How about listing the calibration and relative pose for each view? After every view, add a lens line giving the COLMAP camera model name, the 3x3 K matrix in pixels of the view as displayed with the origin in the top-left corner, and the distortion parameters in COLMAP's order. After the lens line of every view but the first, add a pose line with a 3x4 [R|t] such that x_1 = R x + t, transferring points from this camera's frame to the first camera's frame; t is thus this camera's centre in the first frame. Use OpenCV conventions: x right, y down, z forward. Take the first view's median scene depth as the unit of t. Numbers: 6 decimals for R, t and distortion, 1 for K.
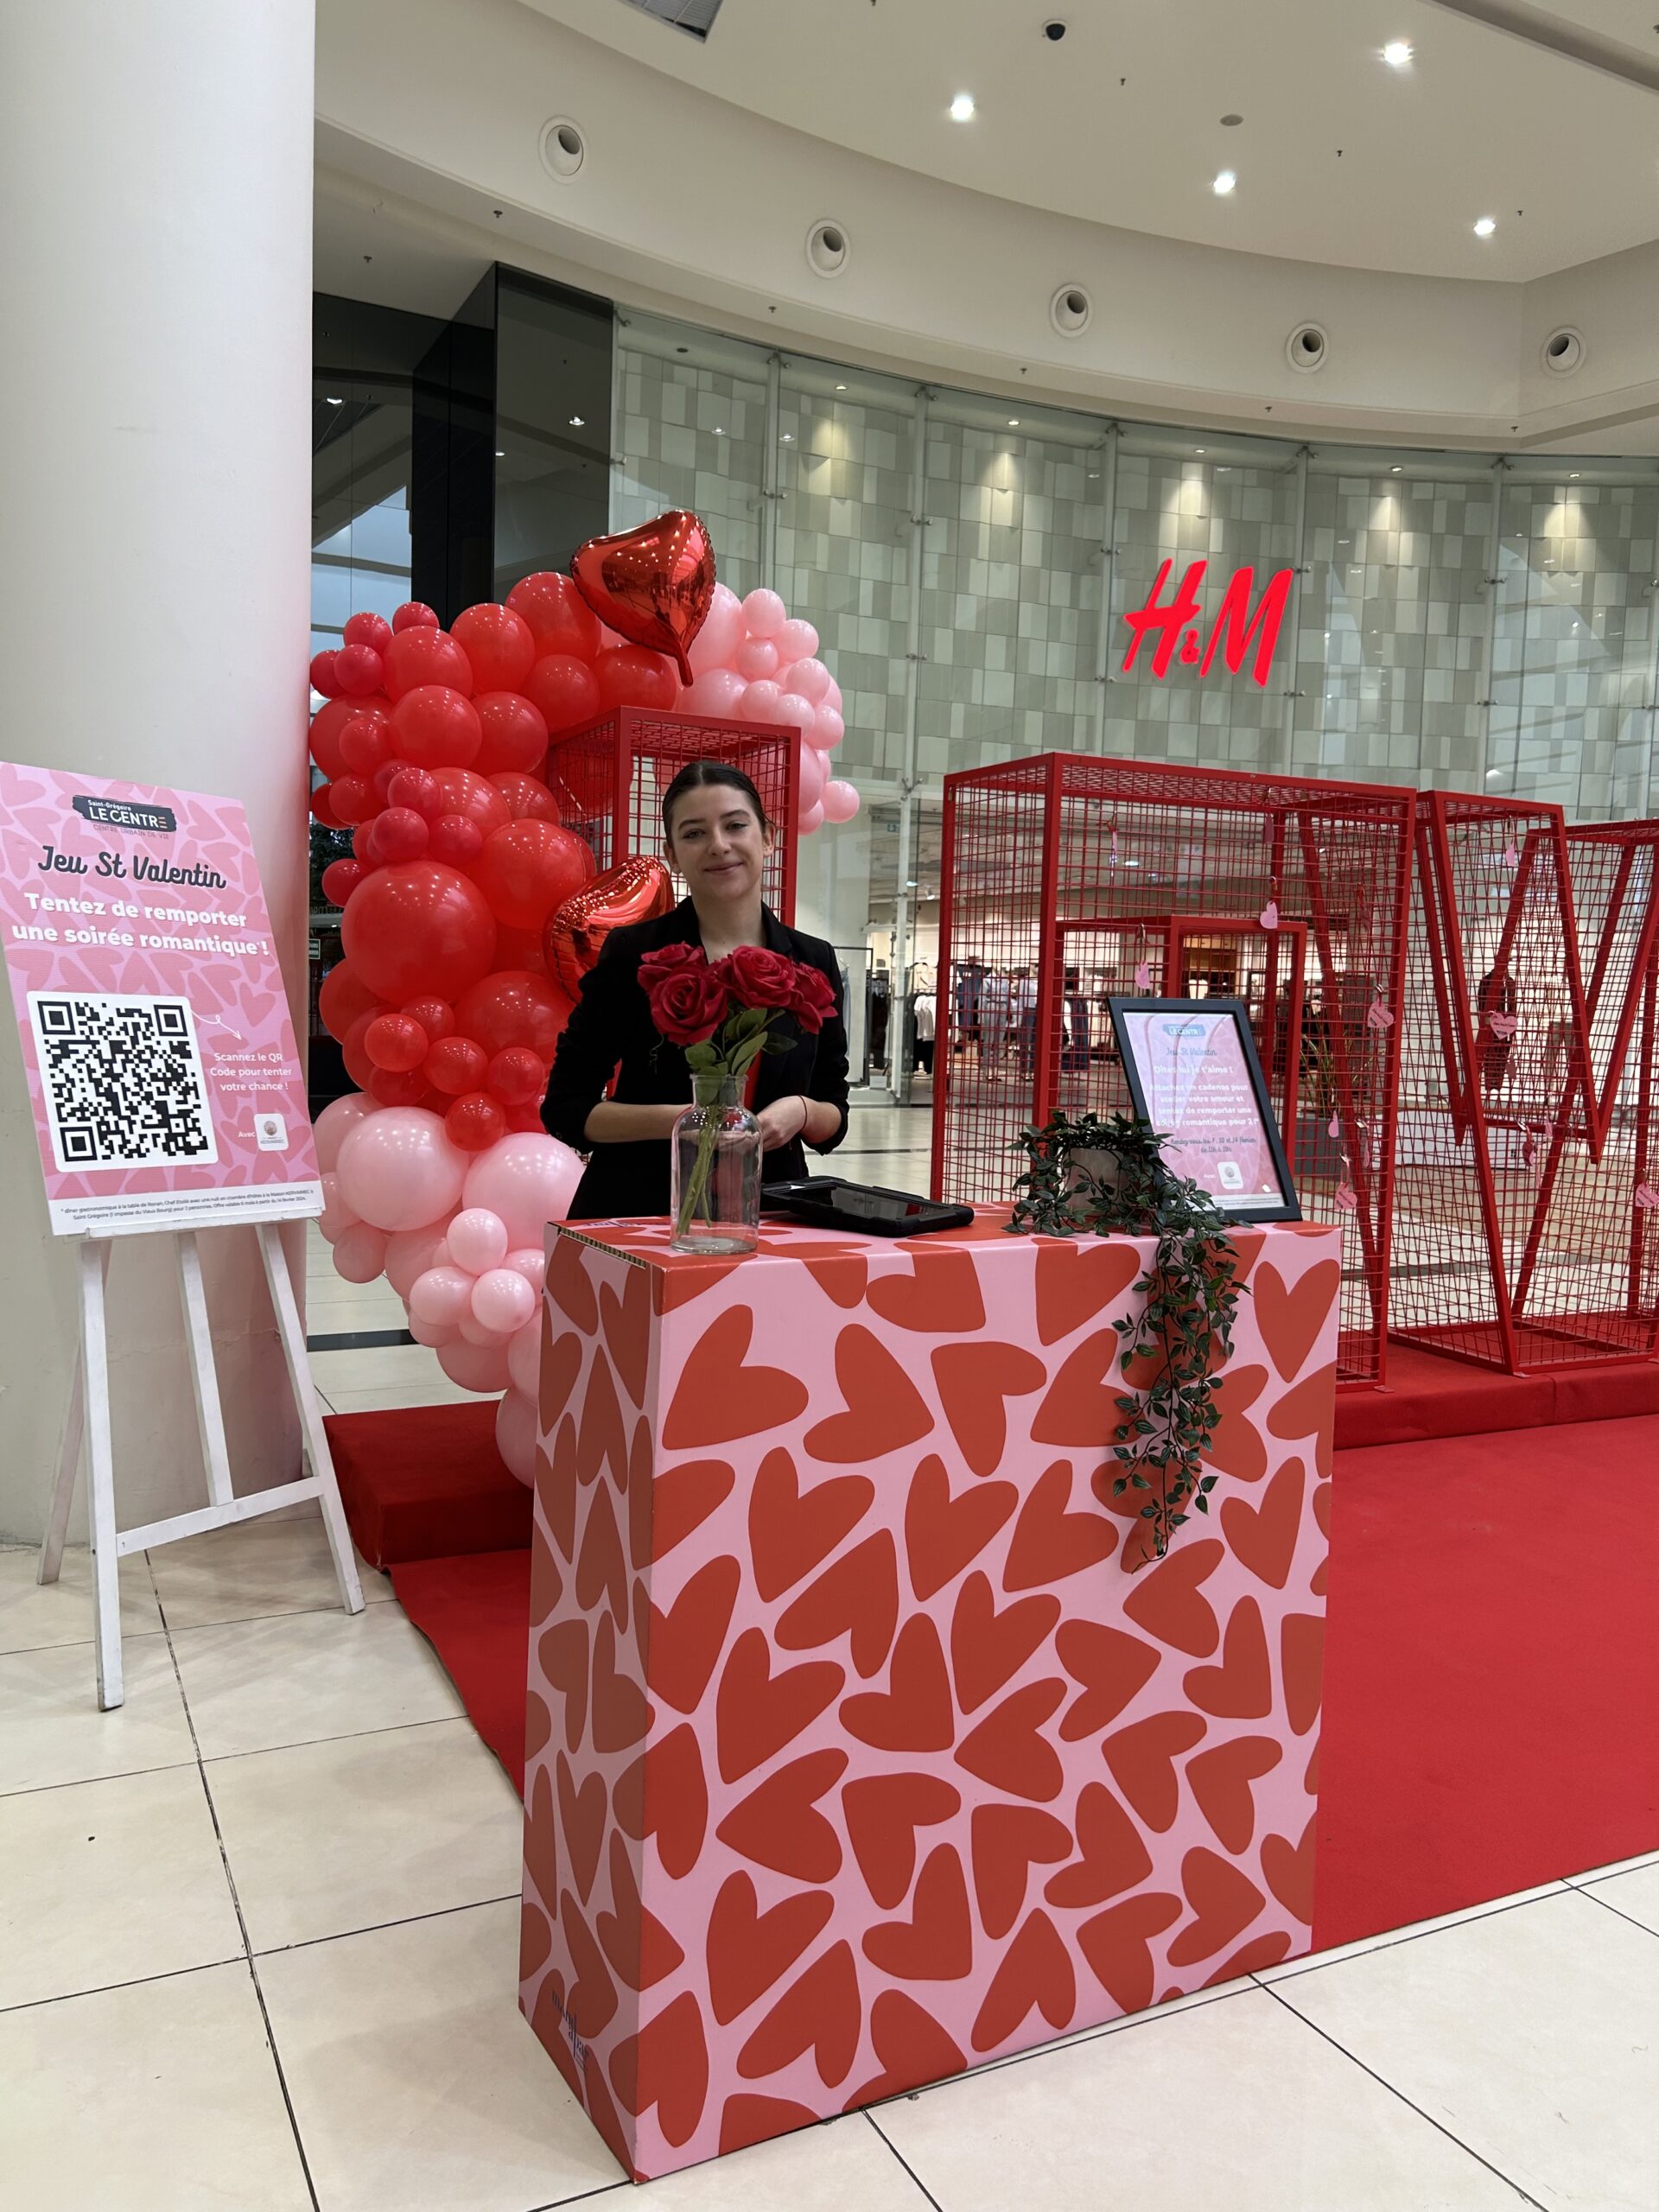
lens RADIAL K [[1699.8, 0, 830.0], [0, 1699.8, 1099.0], [0, 0, 1]] dist [0.008958, -0.005420]
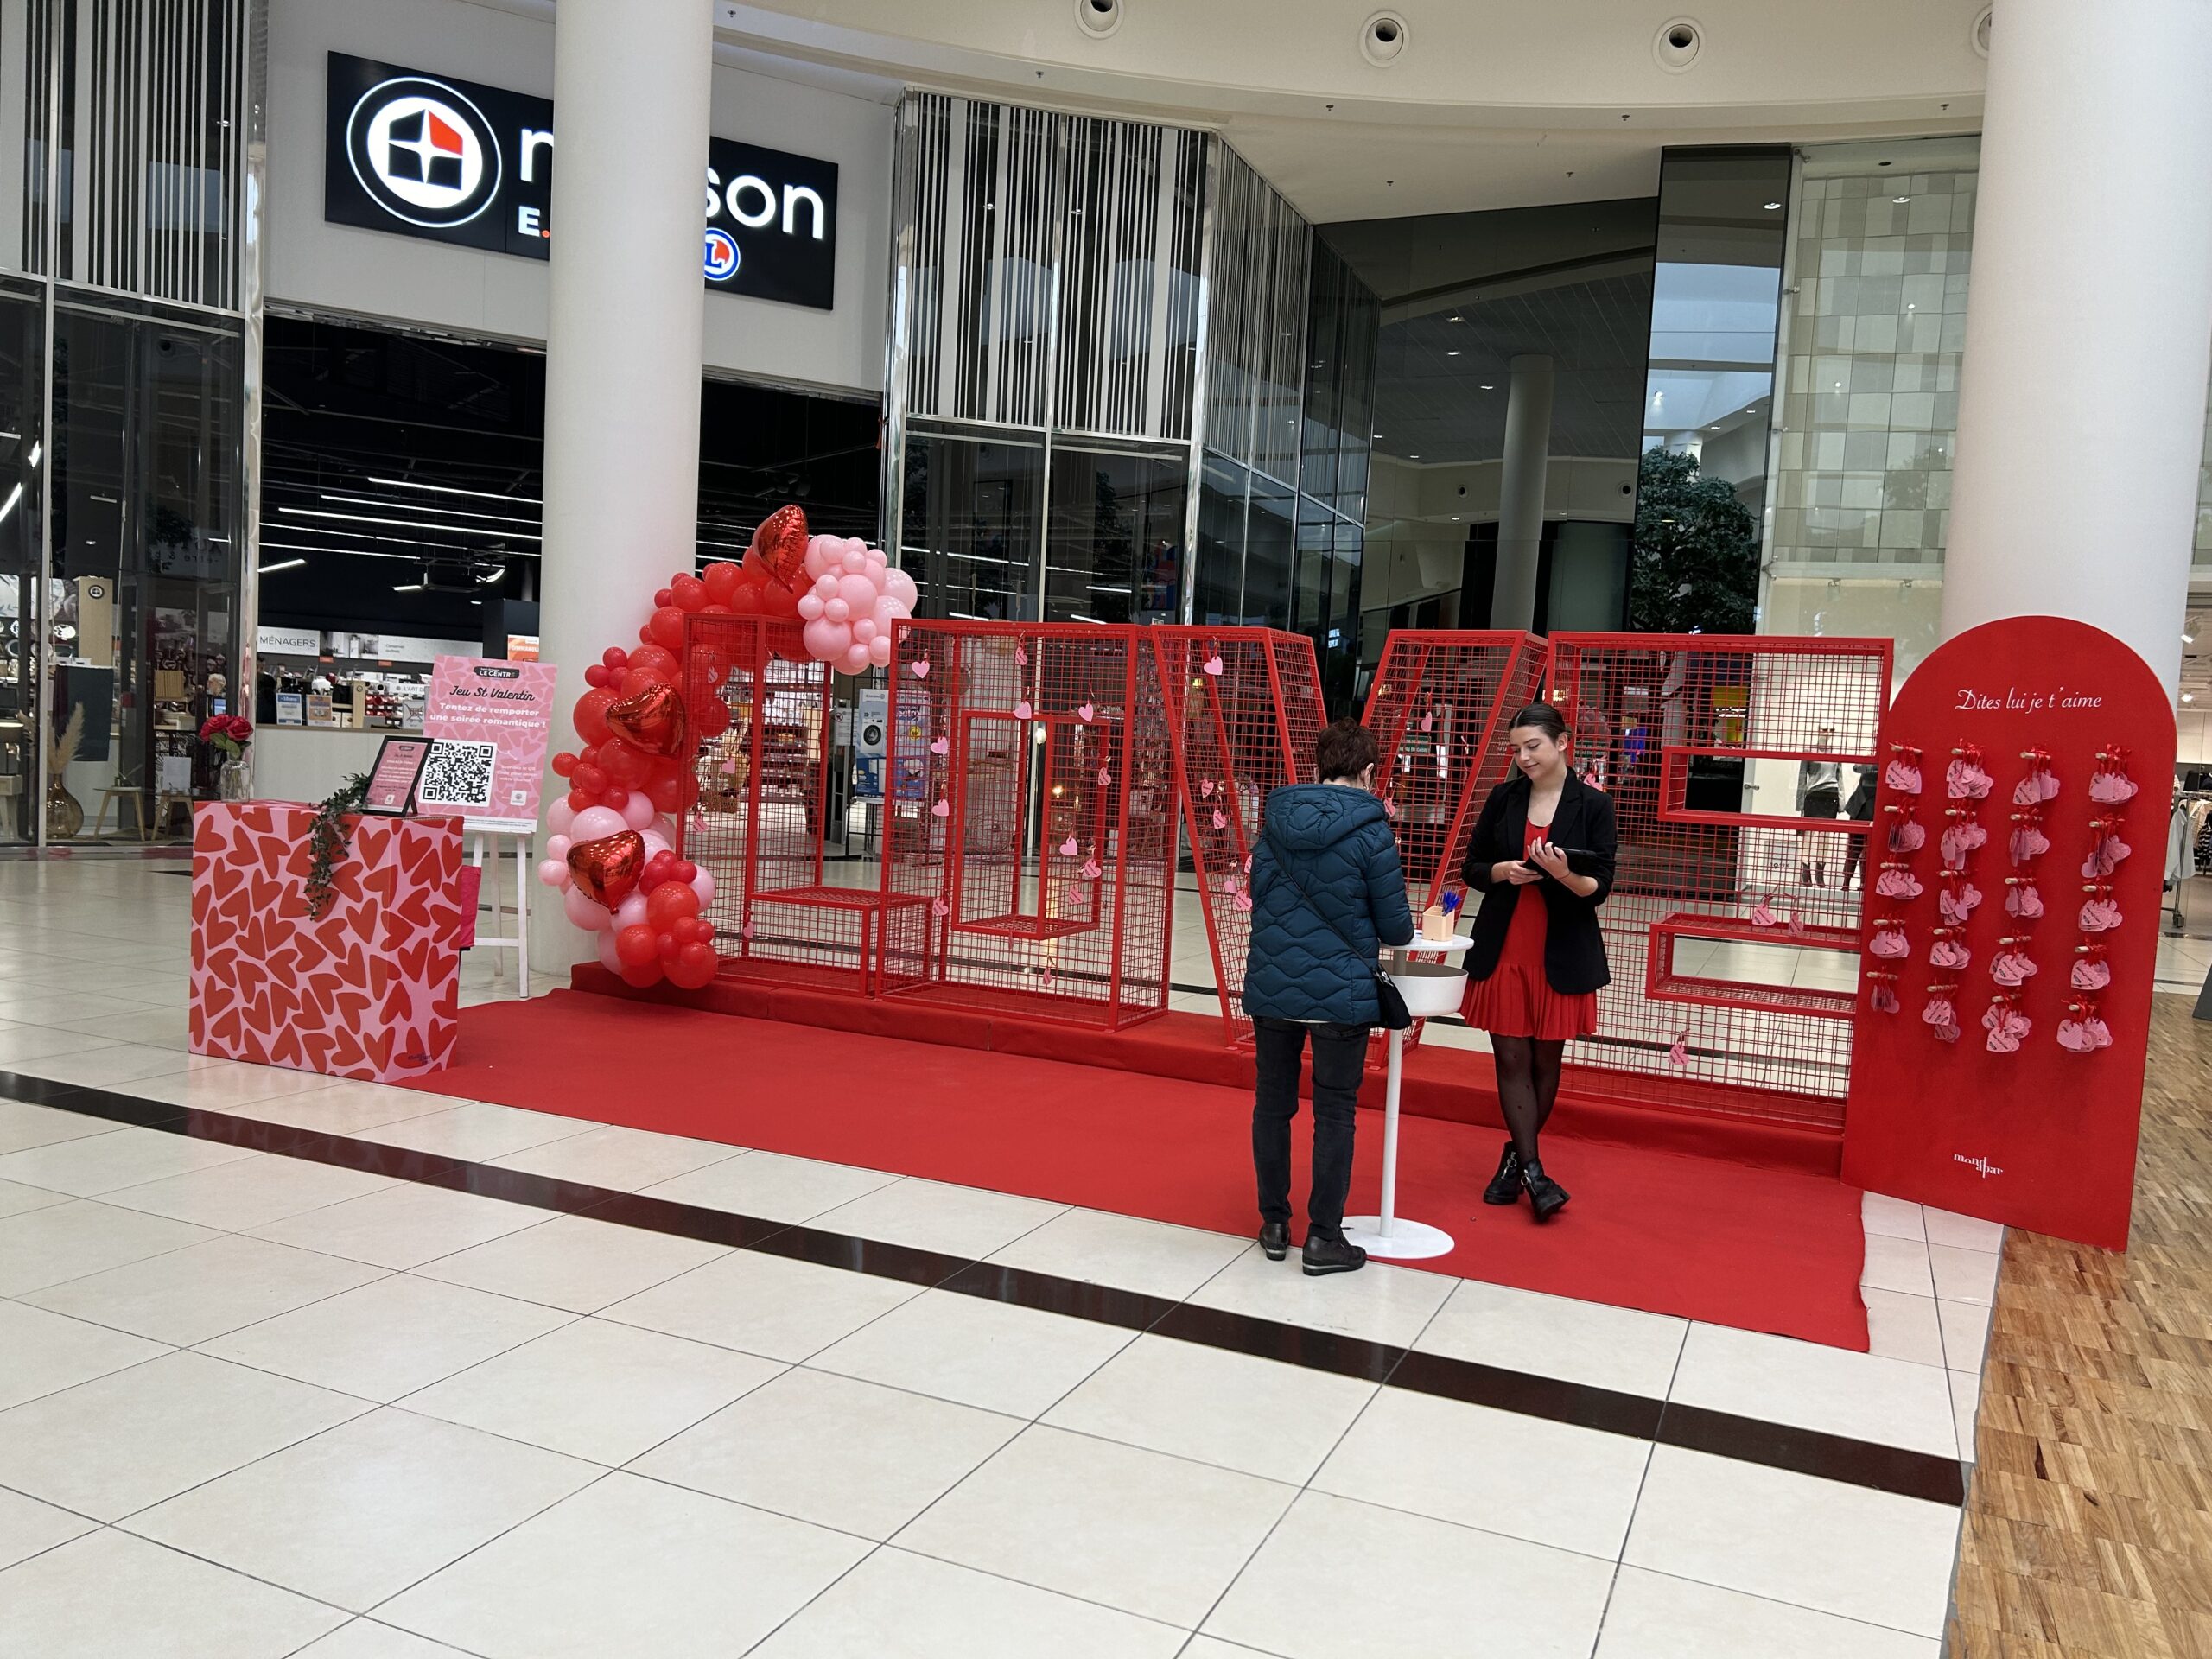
lens RADIAL K [[1699.8, 0, 1108.6], [0, 1699.8, 834.4], [0, 0, 1]] dist [0.008958, -0.005420]
pose [[0.629280, 0.050372, -0.775544, 3.478795], [-0.081586, 0.996665, -0.001466, 0.009725], [0.772884, 0.064196, 0.631291, 0.160784]]
